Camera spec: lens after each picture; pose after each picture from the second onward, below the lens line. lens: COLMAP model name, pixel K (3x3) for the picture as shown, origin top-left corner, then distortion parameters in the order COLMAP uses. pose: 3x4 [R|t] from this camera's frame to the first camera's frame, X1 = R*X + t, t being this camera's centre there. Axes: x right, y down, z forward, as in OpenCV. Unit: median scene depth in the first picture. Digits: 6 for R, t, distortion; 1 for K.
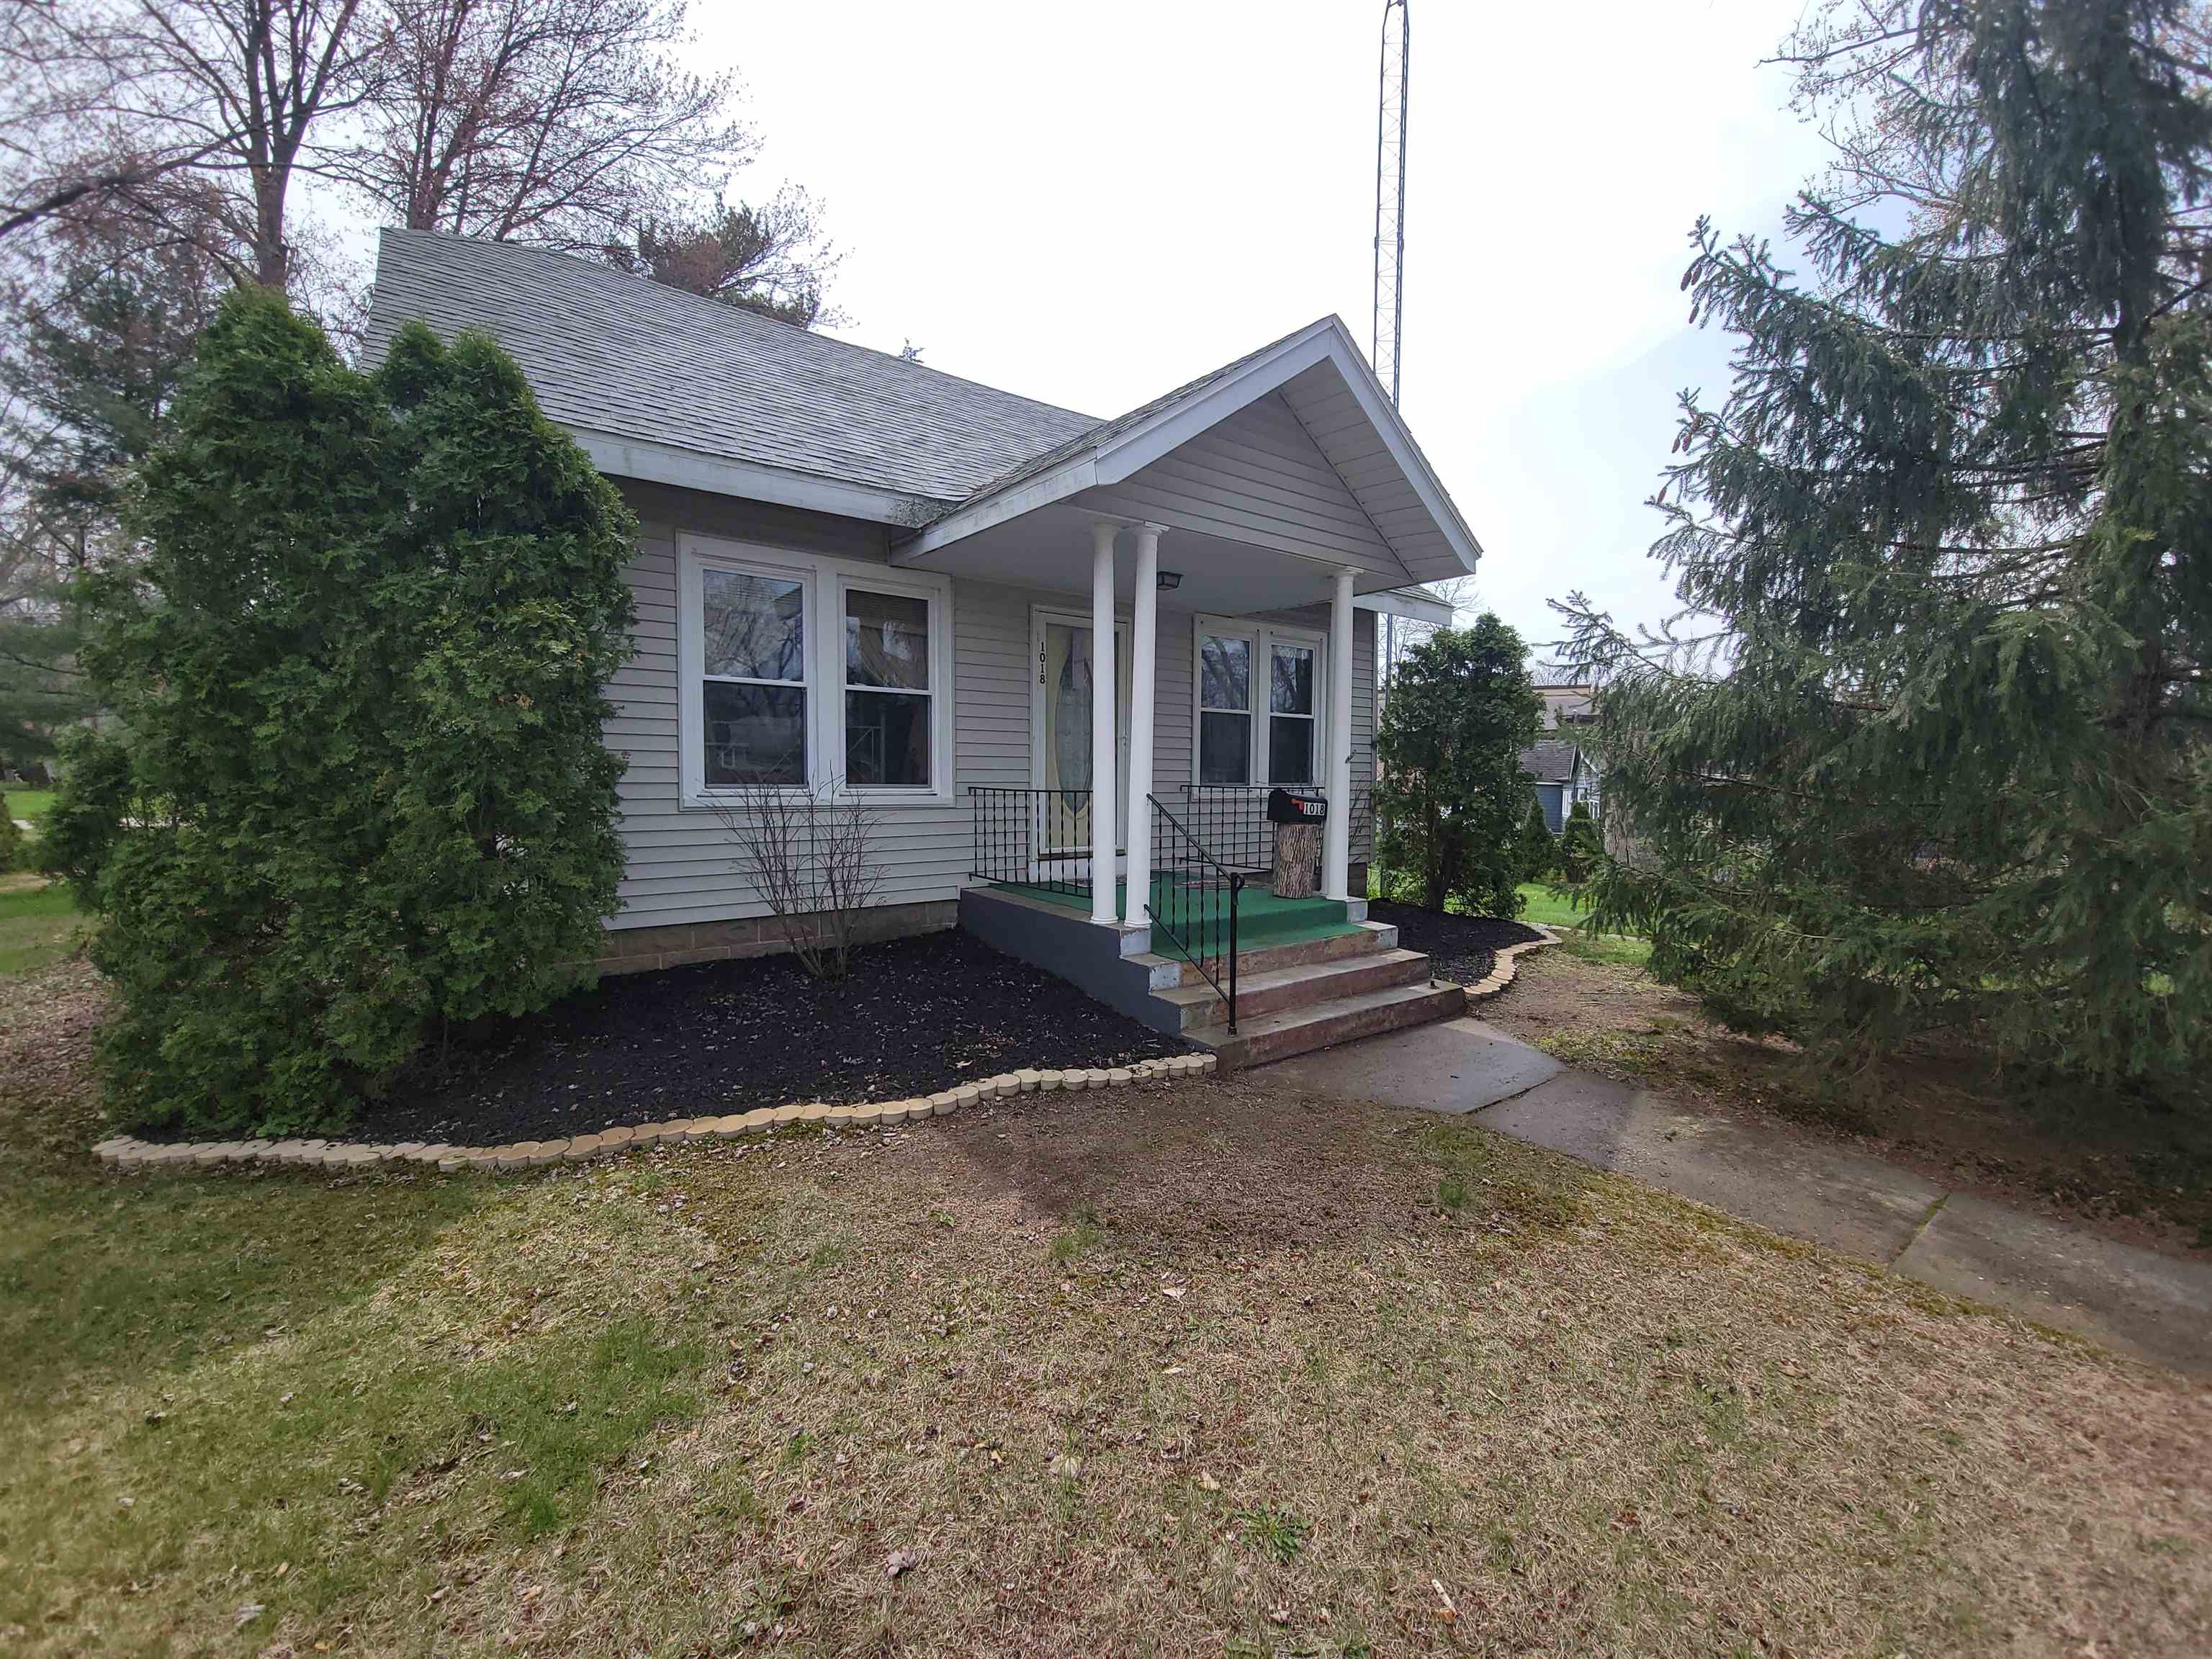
lens RADIAL K [[885.5, 0, 1117.6], [0, 885.5, 827.5], [0, 0, 1]] dist [-0.000509, -0.000344]
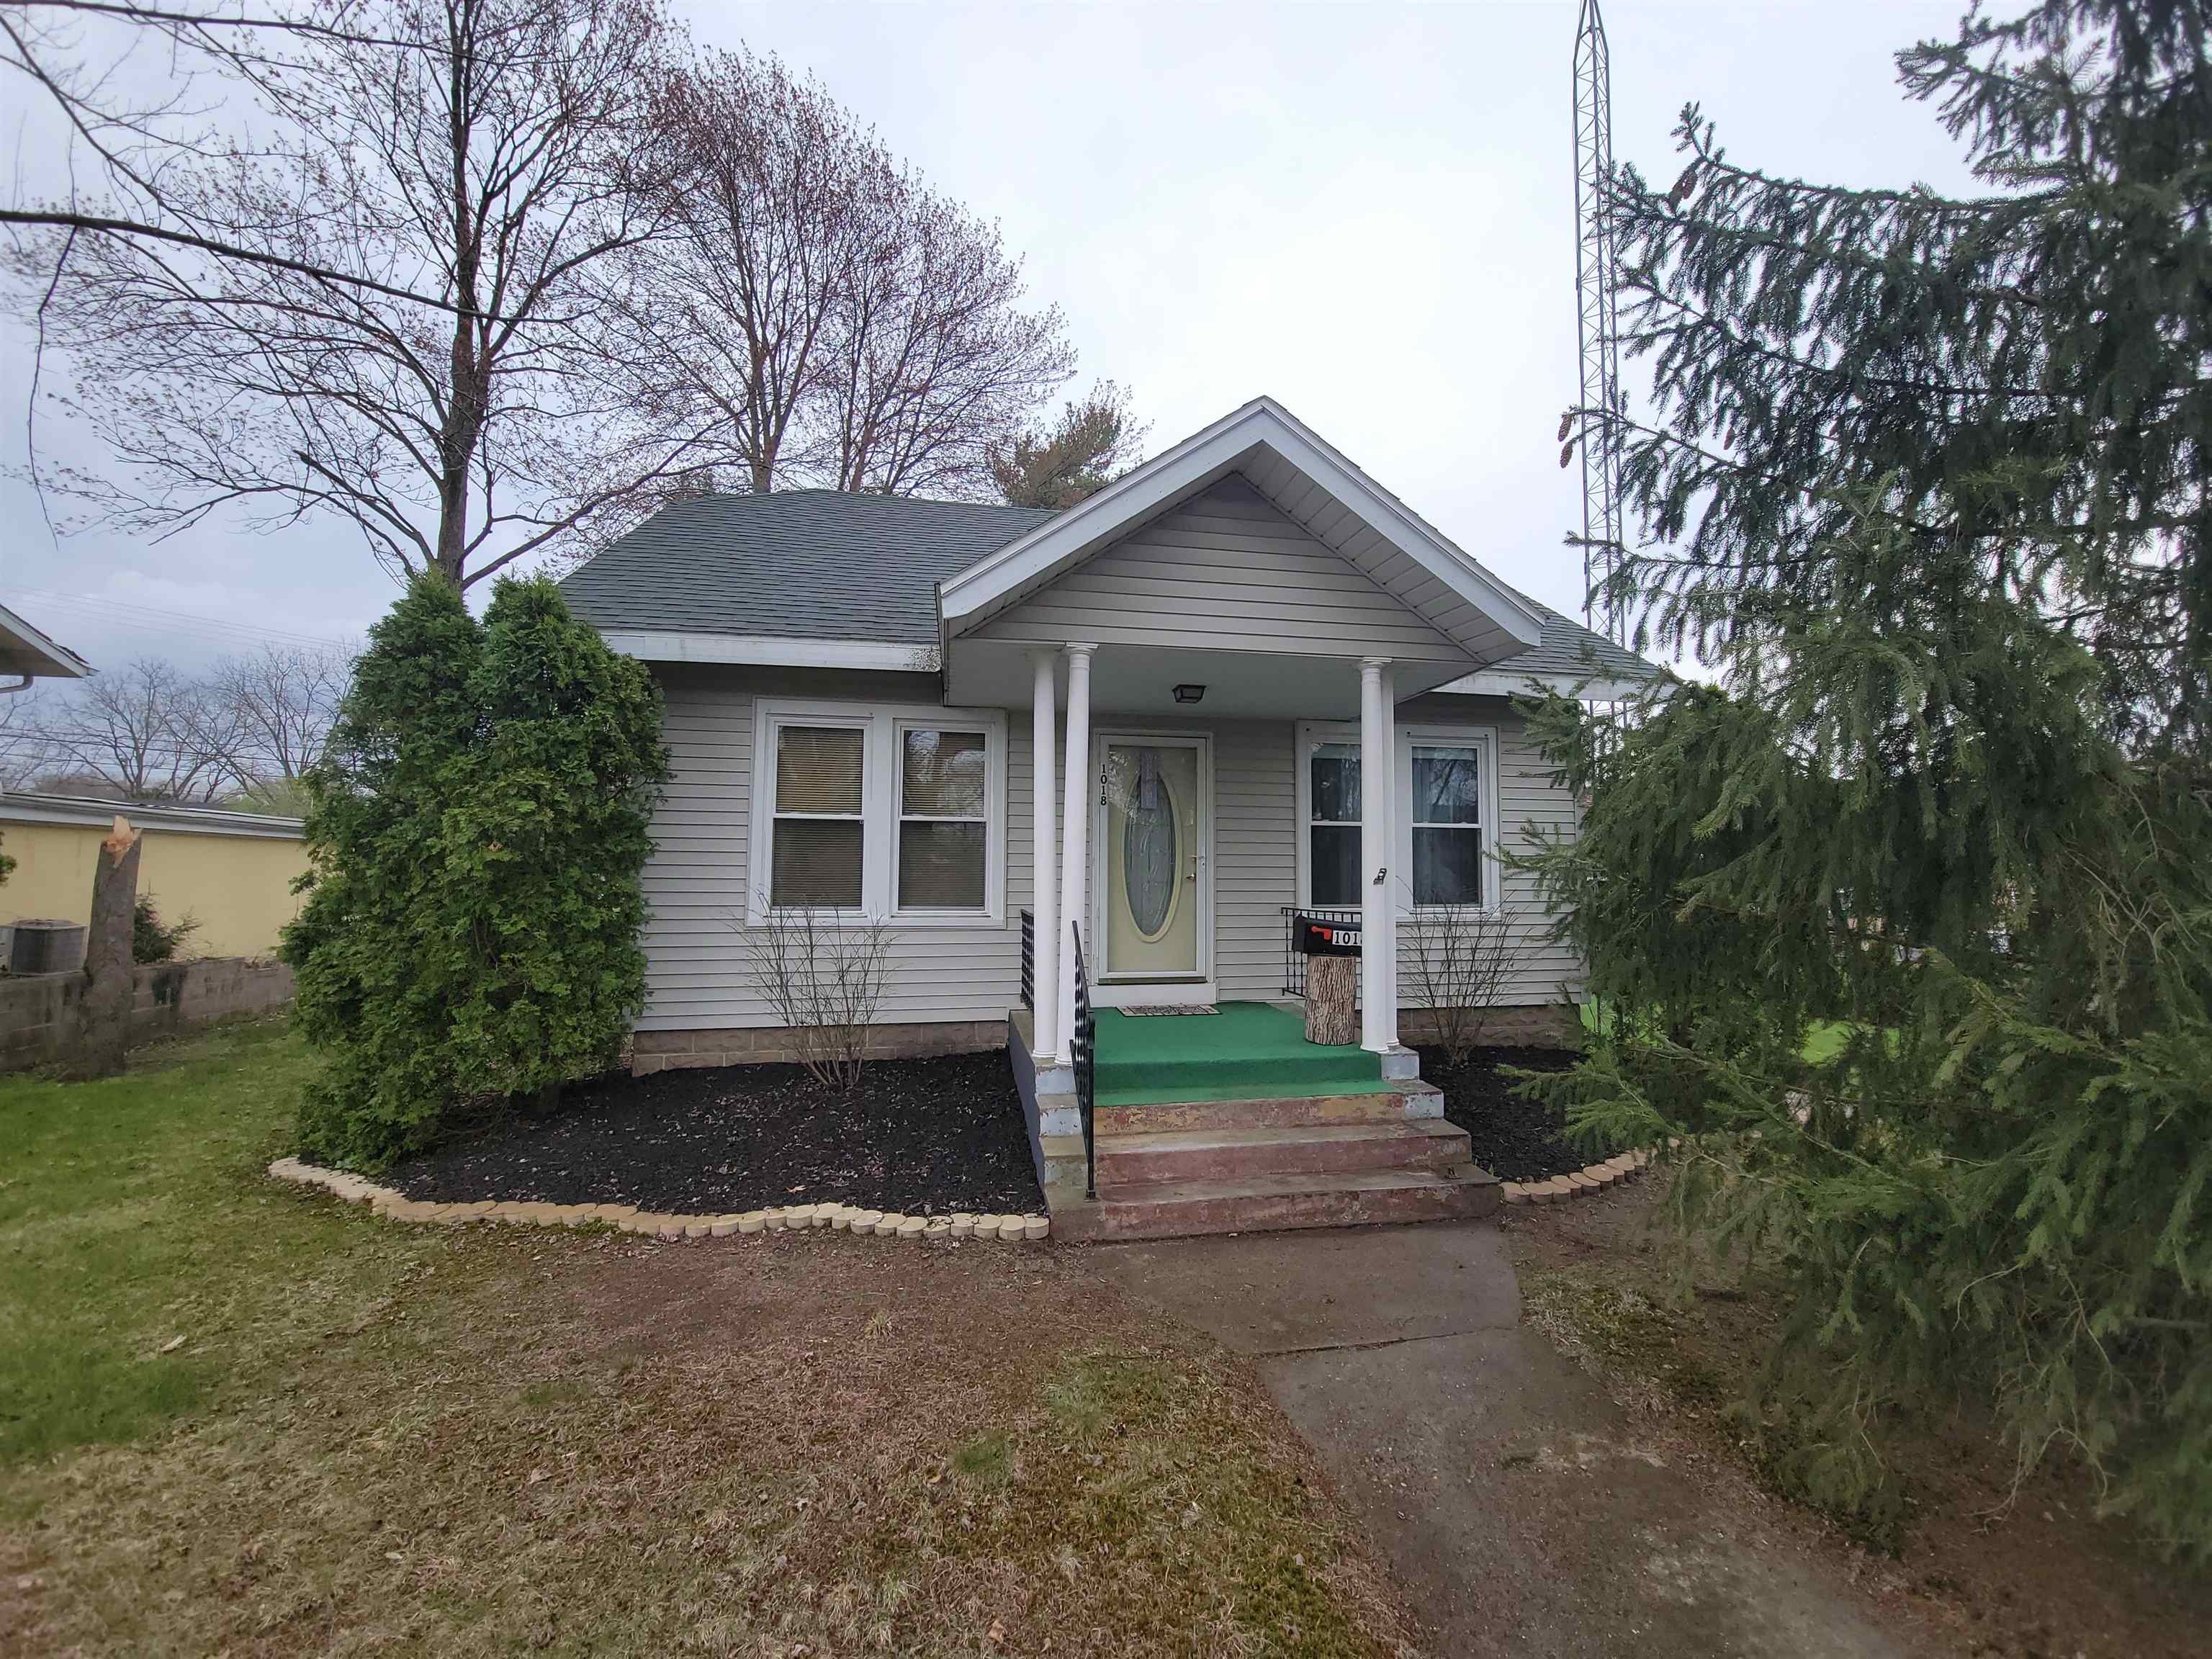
lens RADIAL K [[880.2, 0, 1130.9], [0, 880.2, 834.6], [0, 0, 1]] dist [0.002157, -0.000143]
pose [[0.897426, -0.029638, -0.440168, 0.561526], [-0.022718, 0.993312, -0.113202, -0.027150], [0.440580, 0.111590, 0.890751, 0.201227]]
